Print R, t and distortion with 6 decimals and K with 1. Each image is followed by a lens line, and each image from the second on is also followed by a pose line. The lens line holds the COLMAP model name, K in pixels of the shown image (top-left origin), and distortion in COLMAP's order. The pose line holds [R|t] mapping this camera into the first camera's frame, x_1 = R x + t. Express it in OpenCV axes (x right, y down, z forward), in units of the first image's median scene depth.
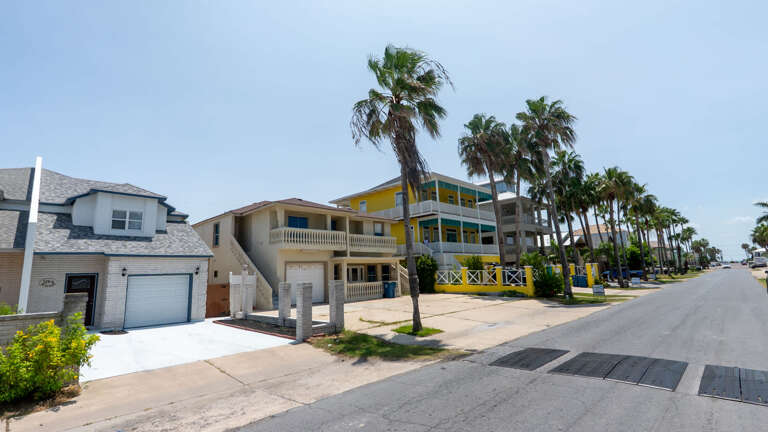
lens RADIAL K [[354.5, 0, 383.3], [0, 354.5, 206.1], [0, 0, 1]] dist [-0.002481, -0.000177]
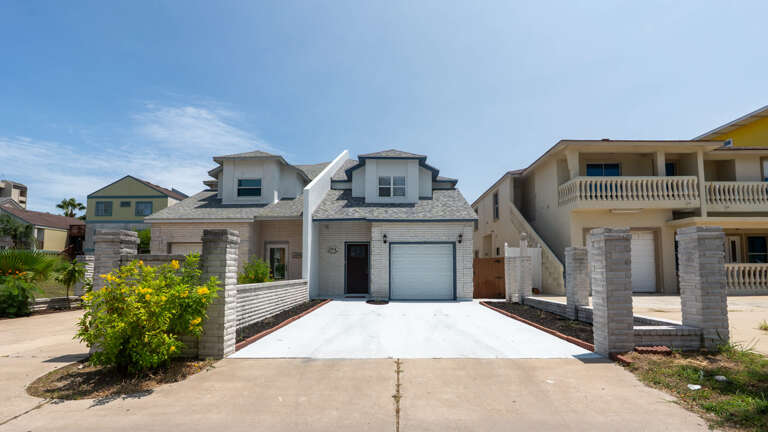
lens RADIAL K [[359.8, 0, 385.3], [0, 359.8, 248.3], [0, 0, 1]] dist [-0.017447, -0.000148]
pose [[0.695124, -0.008624, -0.718838, -0.063406], [0.109091, 0.989613, 0.093620, 0.109826], [0.710564, -0.143497, 0.688845, 0.322448]]
